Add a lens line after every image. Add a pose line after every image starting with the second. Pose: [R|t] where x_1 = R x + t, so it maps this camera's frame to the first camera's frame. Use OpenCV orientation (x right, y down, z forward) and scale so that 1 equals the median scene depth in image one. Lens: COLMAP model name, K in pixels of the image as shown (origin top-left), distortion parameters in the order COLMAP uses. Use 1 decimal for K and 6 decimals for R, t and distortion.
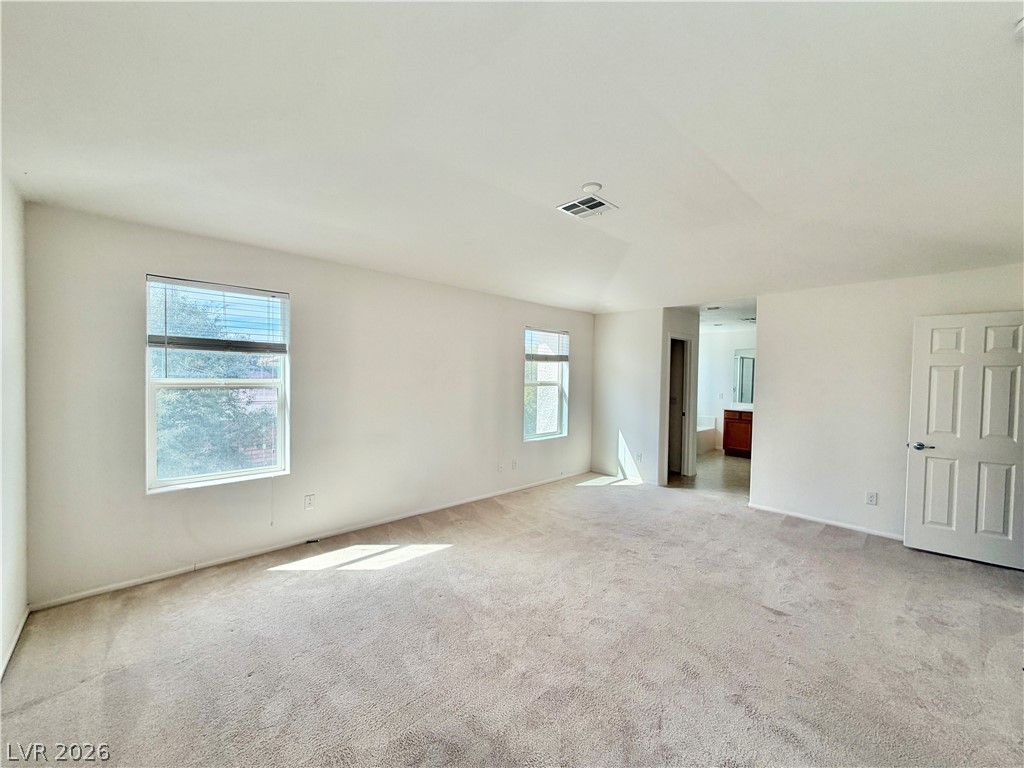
lens RADIAL K [[407.8, 0, 508.0], [0, 407.8, 385.7], [0, 0, 1]] dist [0.000069, -0.000261]
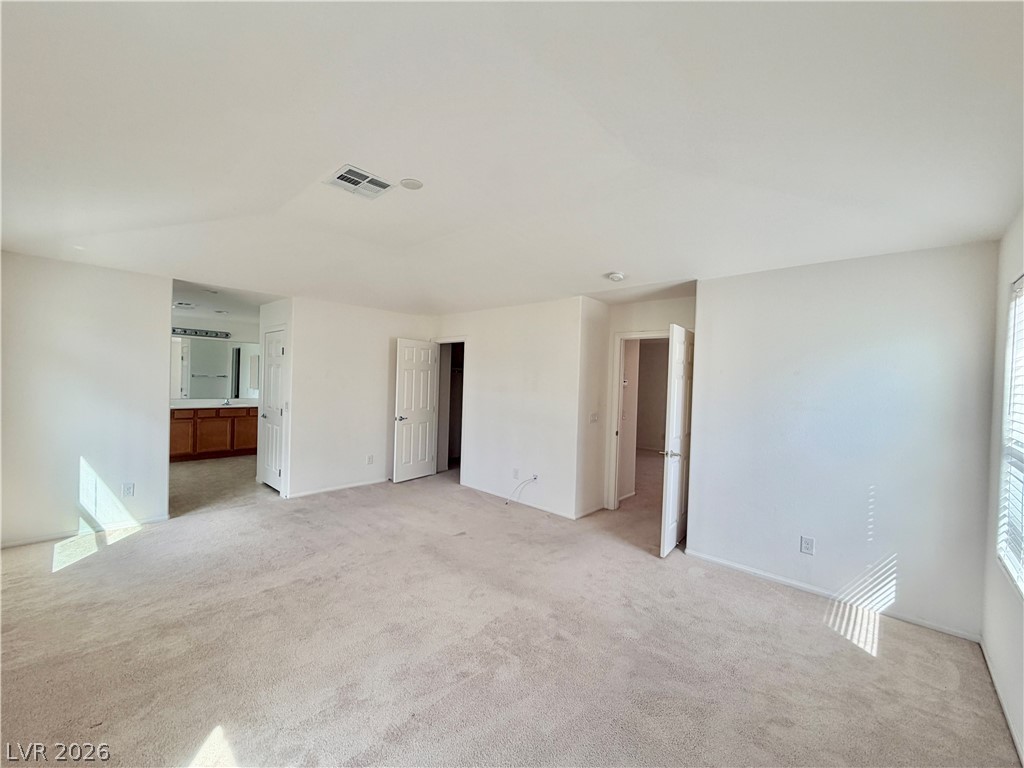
lens RADIAL K [[407.8, 0, 508.0], [0, 407.8, 385.7], [0, 0, 1]] dist [0.000069, -0.000261]
pose [[-0.060909, -0.033599, 0.997578, -0.523566], [-0.004978, 0.999431, 0.033358, -0.031473], [-0.998131, -0.002934, -0.061042, 0.562746]]
